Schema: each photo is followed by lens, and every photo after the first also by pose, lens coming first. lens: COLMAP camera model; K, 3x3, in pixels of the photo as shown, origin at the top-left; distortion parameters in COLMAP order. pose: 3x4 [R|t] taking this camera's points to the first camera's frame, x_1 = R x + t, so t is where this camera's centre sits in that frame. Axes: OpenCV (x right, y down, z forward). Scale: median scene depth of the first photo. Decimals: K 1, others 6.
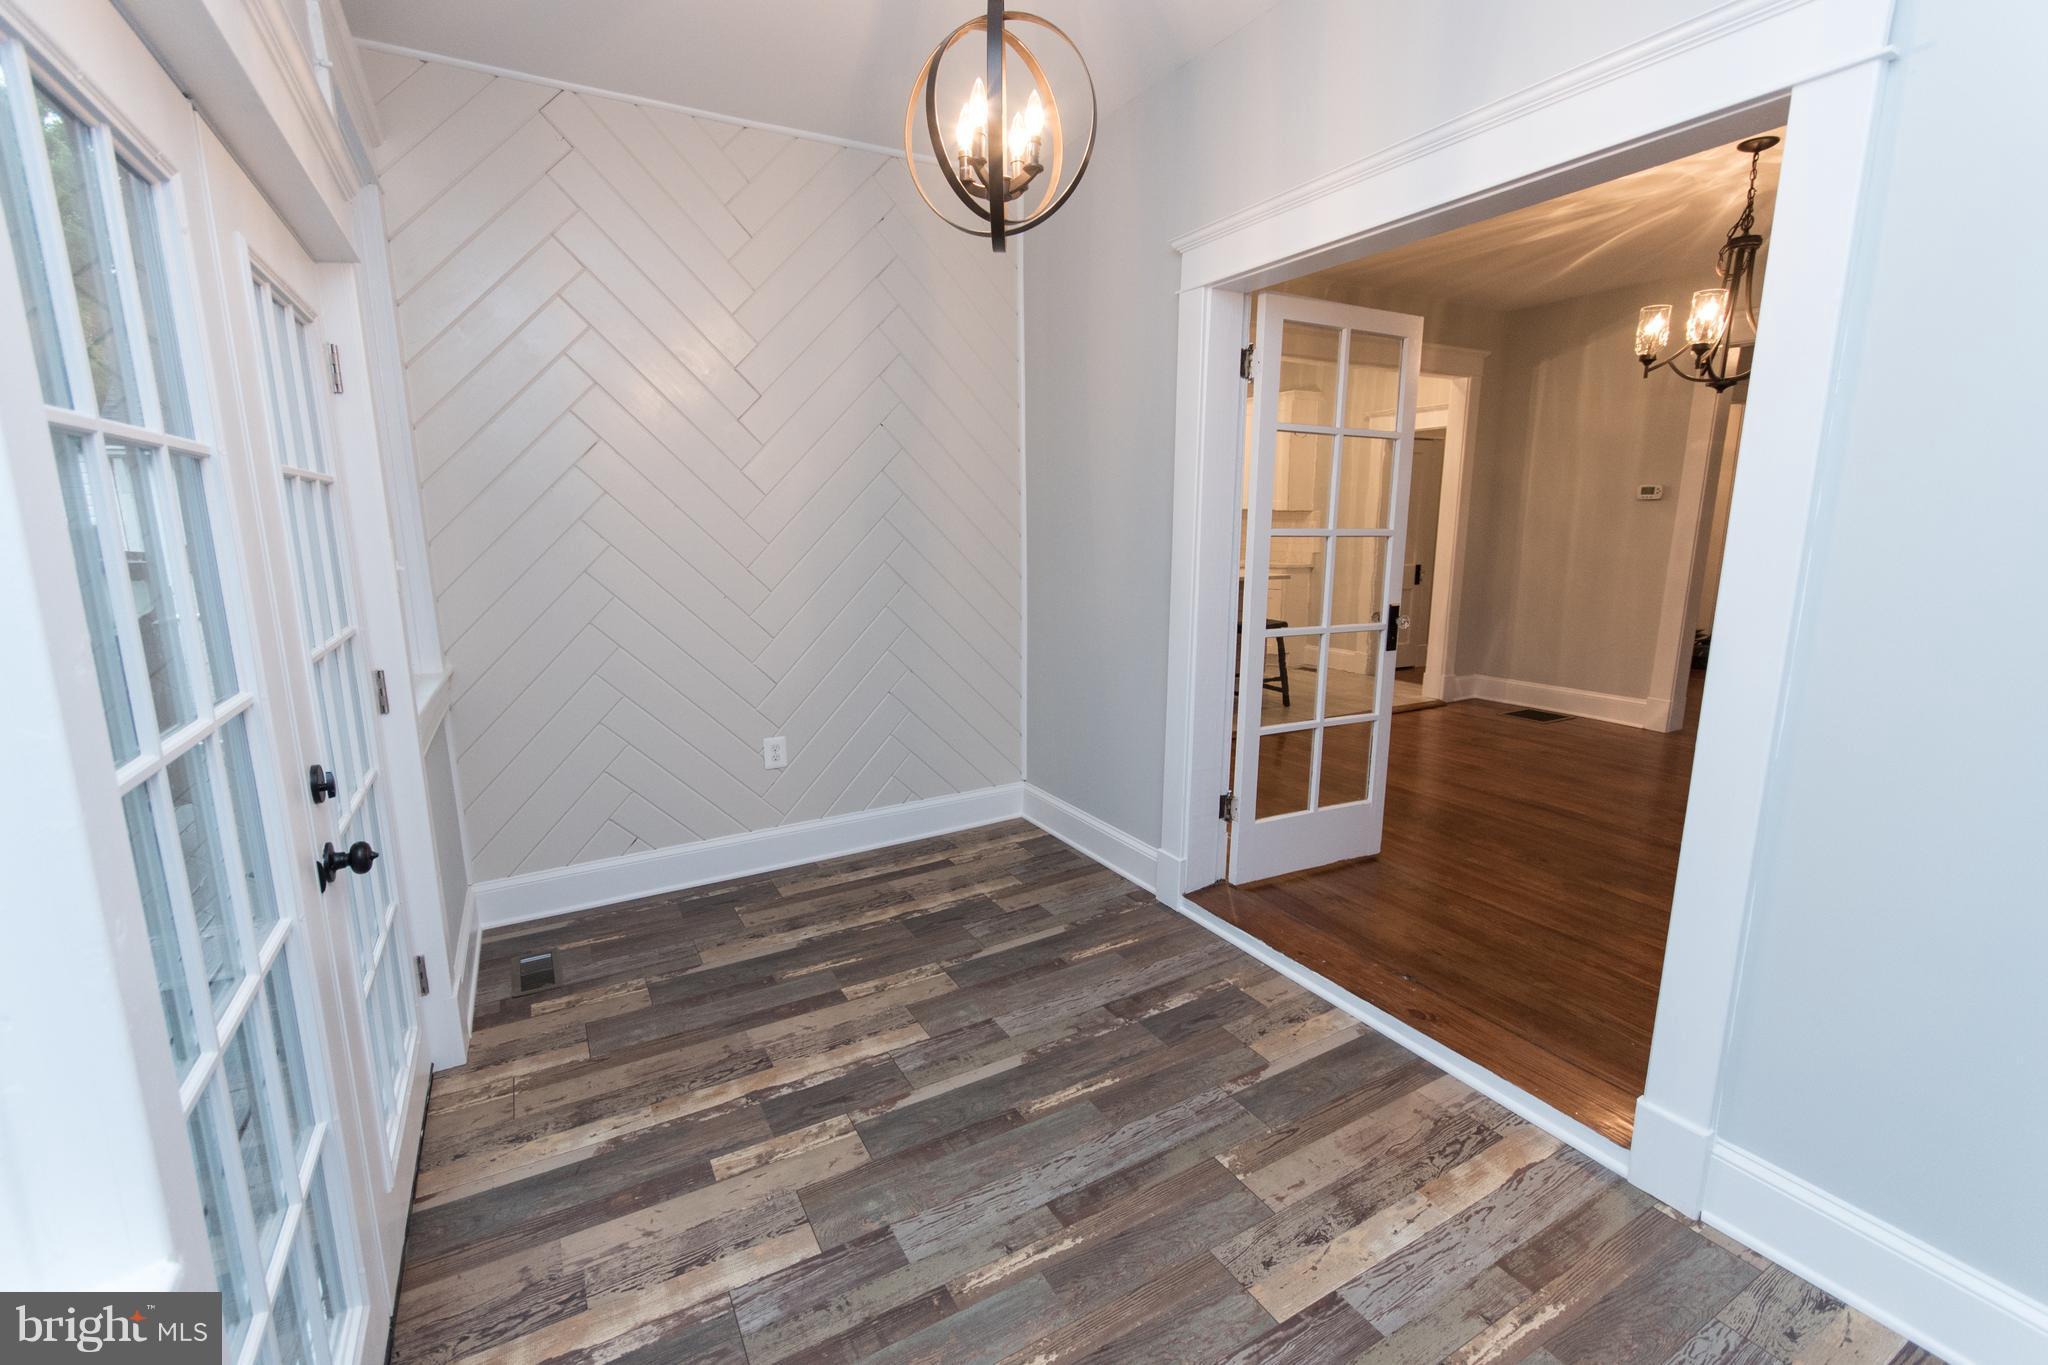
lens RADIAL K [[891.3, 0, 1022.4], [0, 891.3, 691.6], [0, 0, 1]] dist [0.003824, 0.000717]
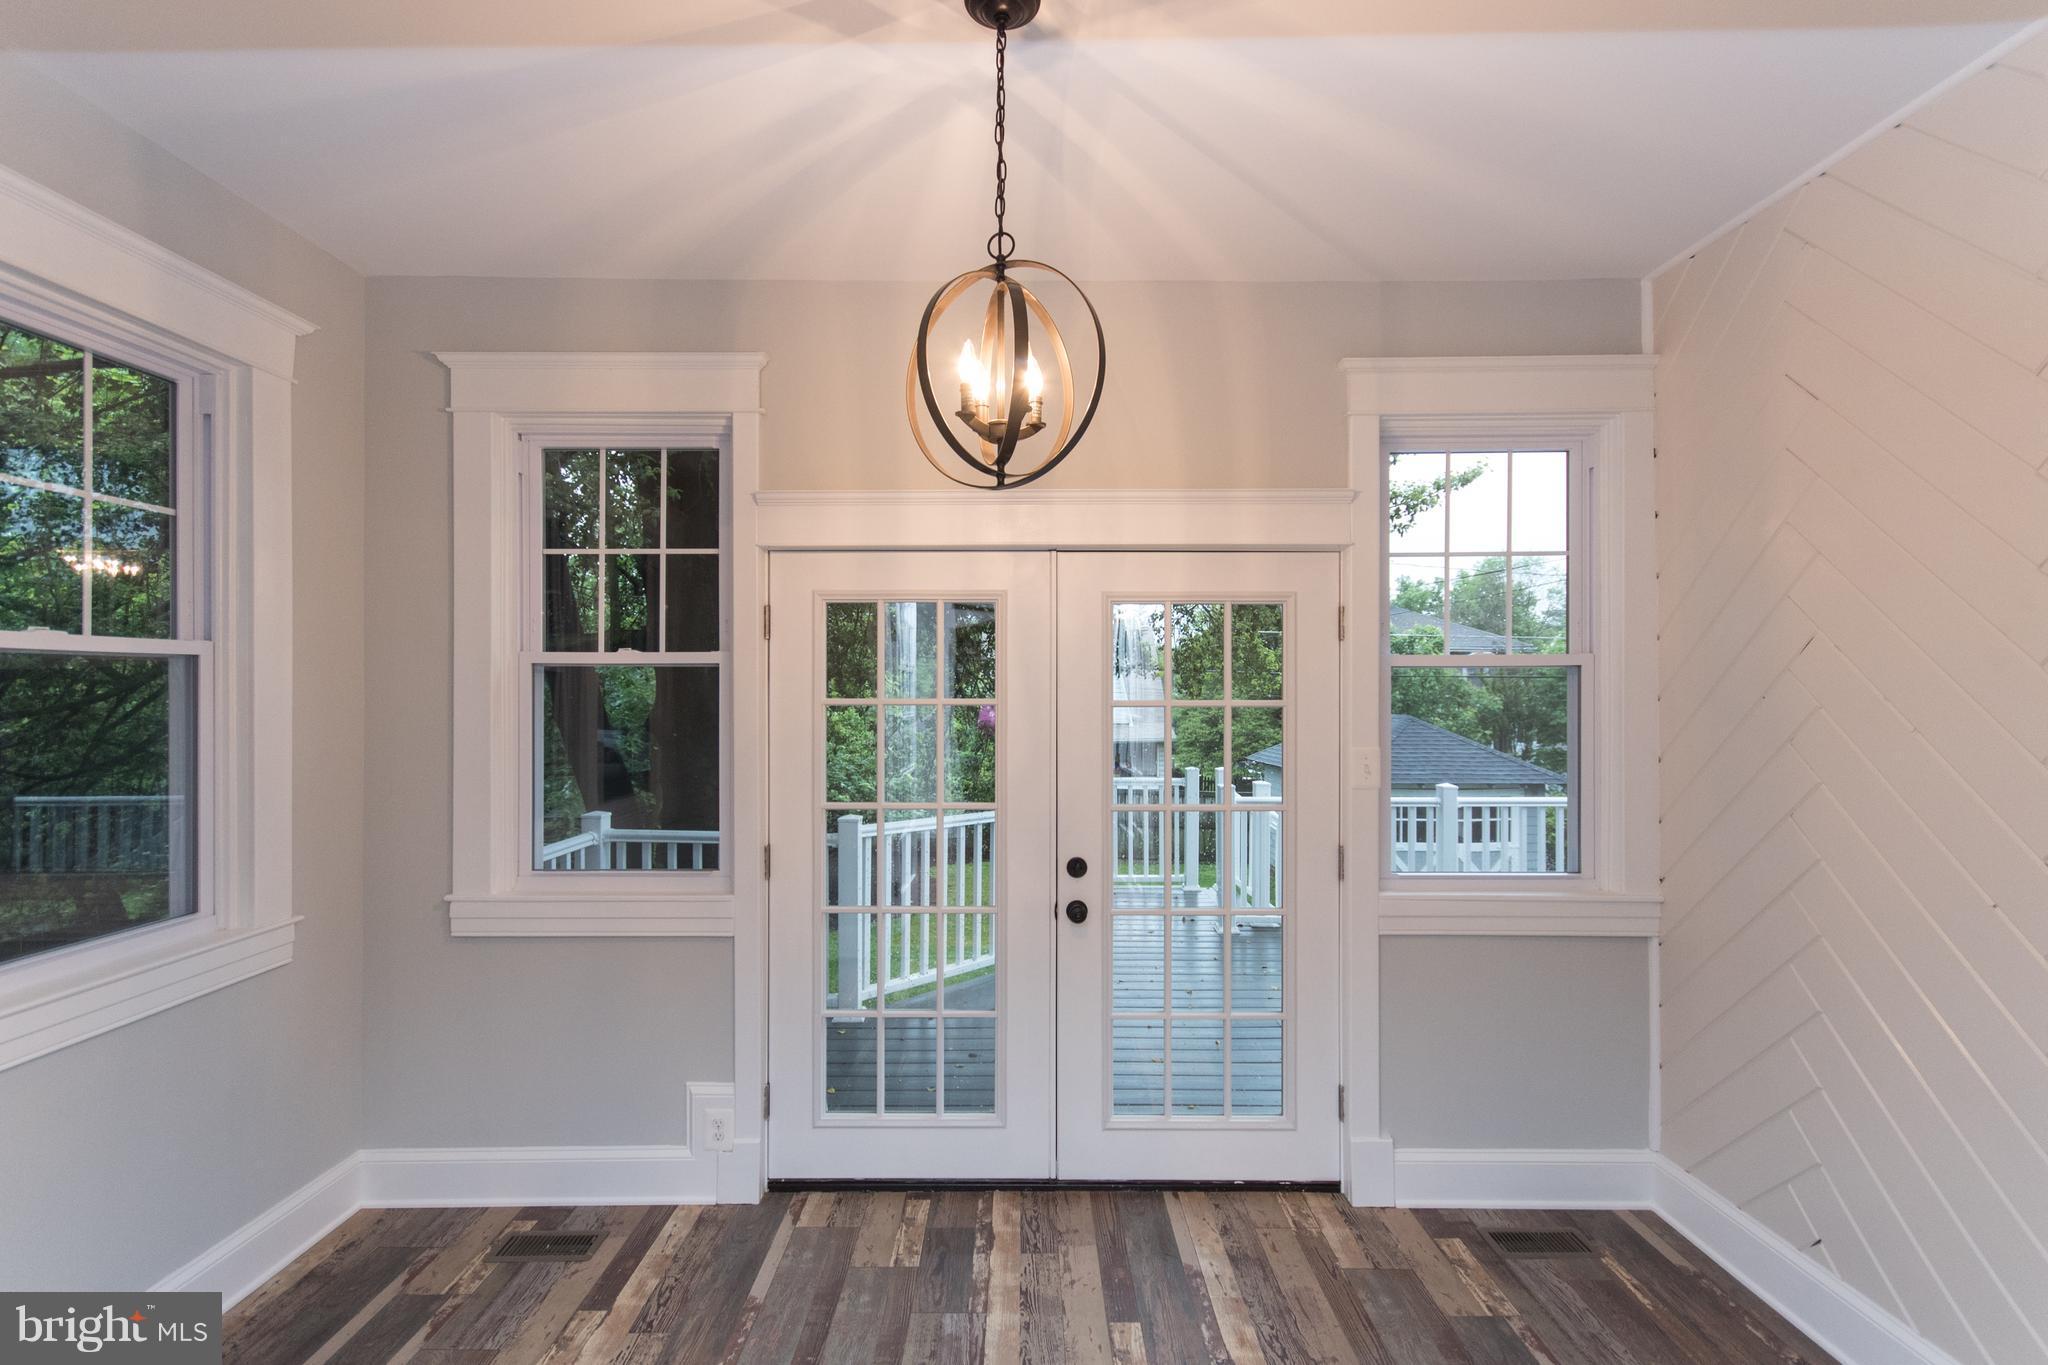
lens RADIAL K [[891.3, 0, 1022.4], [0, 891.3, 691.6], [0, 0, 1]] dist [0.003824, 0.000717]
pose [[-0.491062, 0.001954, -0.871122, 0.477973], [-0.167507, 0.981124, 0.096626, -0.221292], [0.854868, 0.193369, -0.481466, 0.903454]]
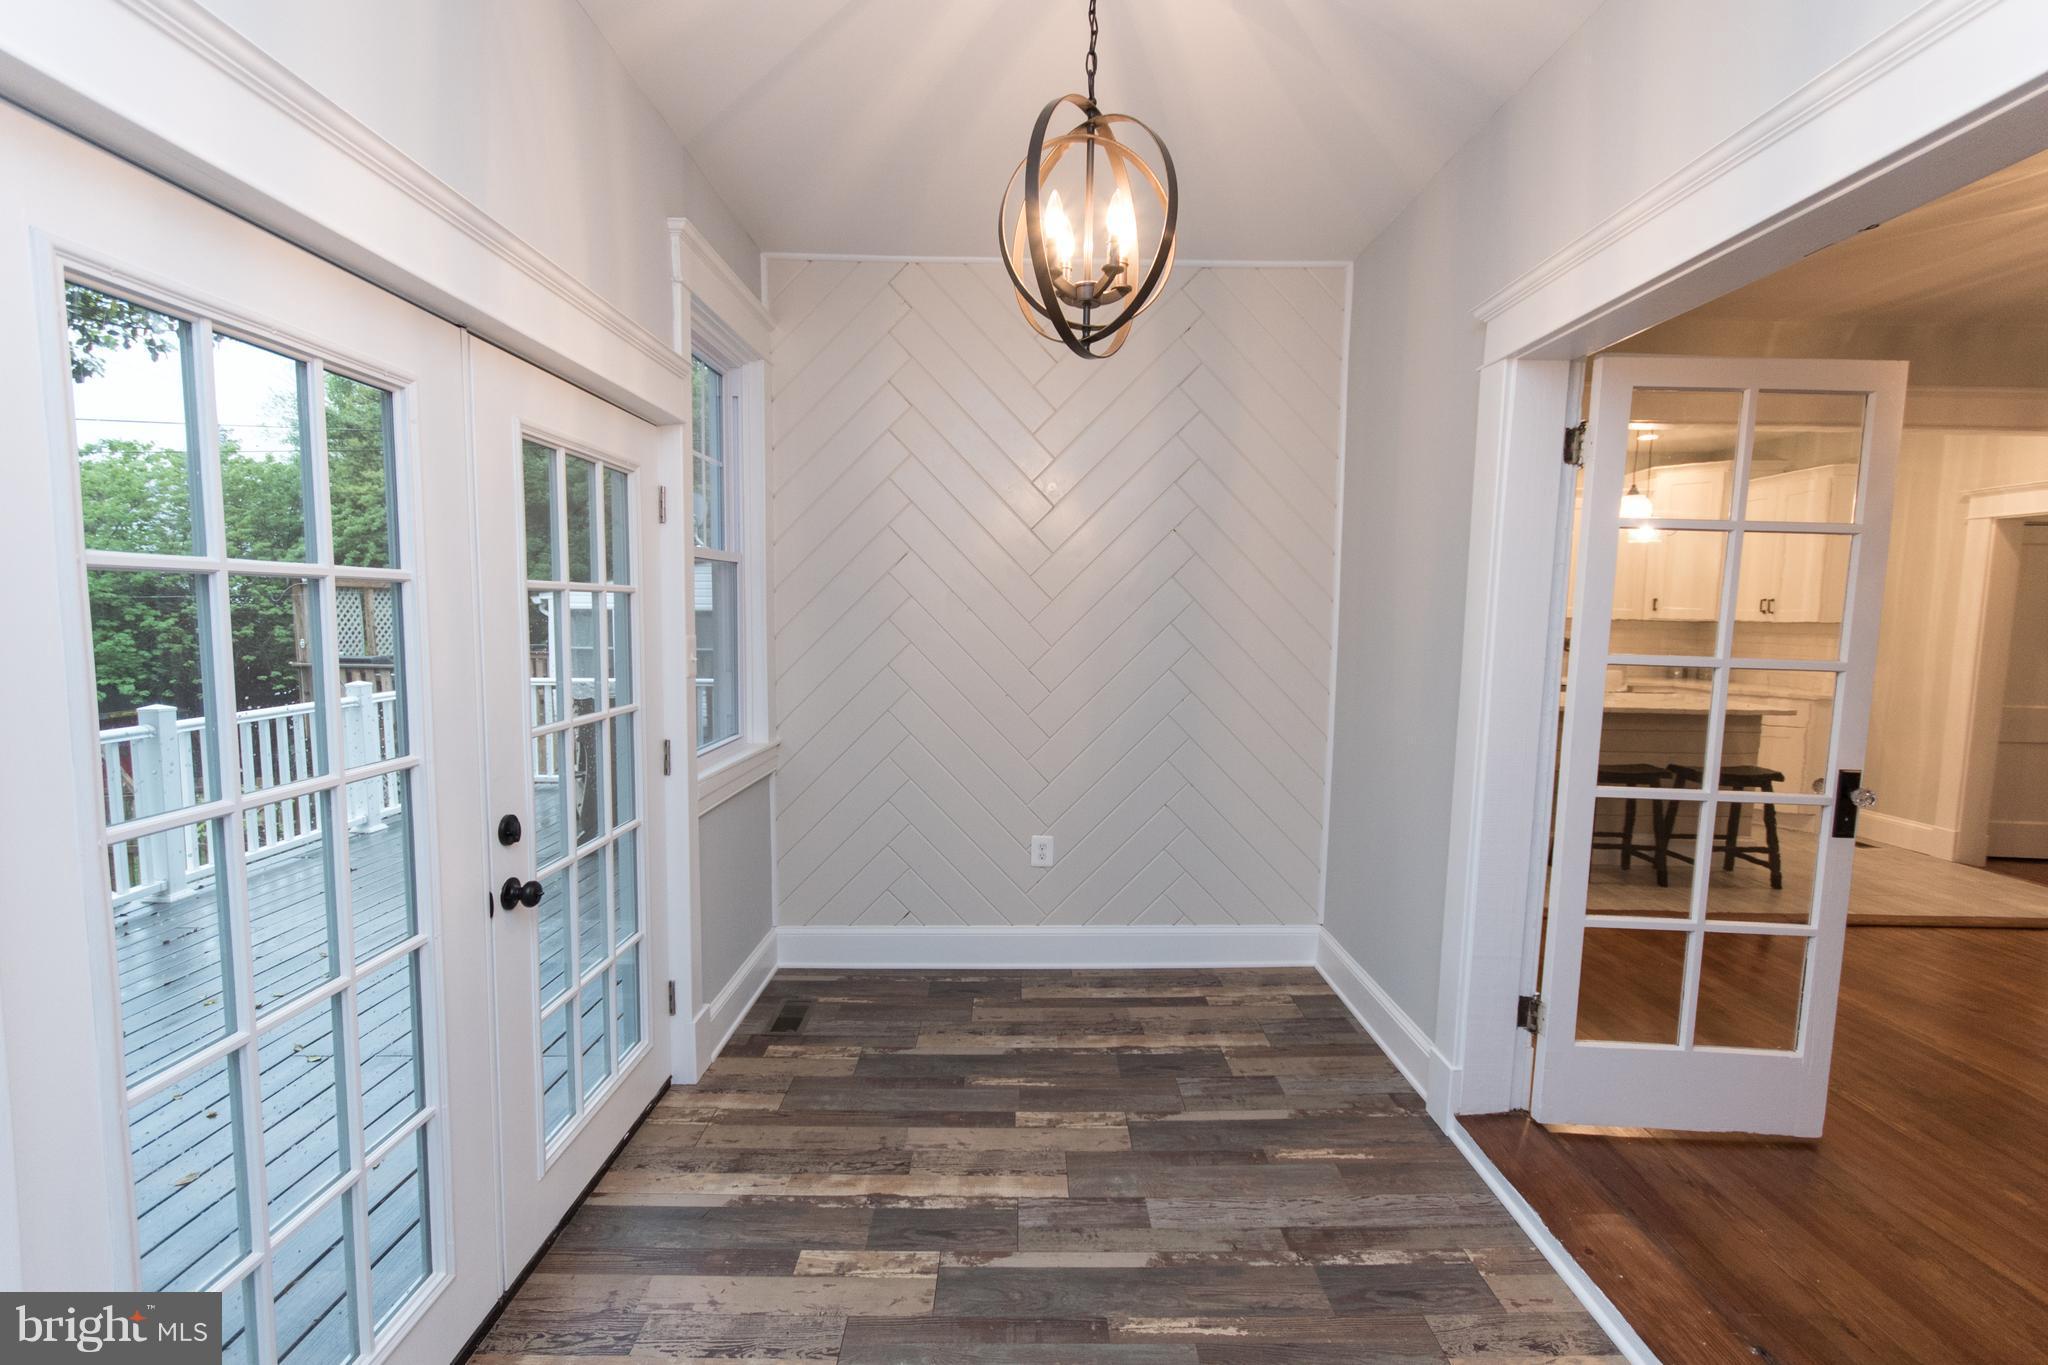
lens RADIAL K [[891.3, 0, 1022.4], [0, 891.3, 691.6], [0, 0, 1]] dist [0.003824, 0.000717]
pose [[0.873012, 0.064025, -0.483478, 0.229926], [-0.114021, 0.990666, -0.074696, -0.040658], [0.474183, 0.120338, 0.872163, 0.114233]]
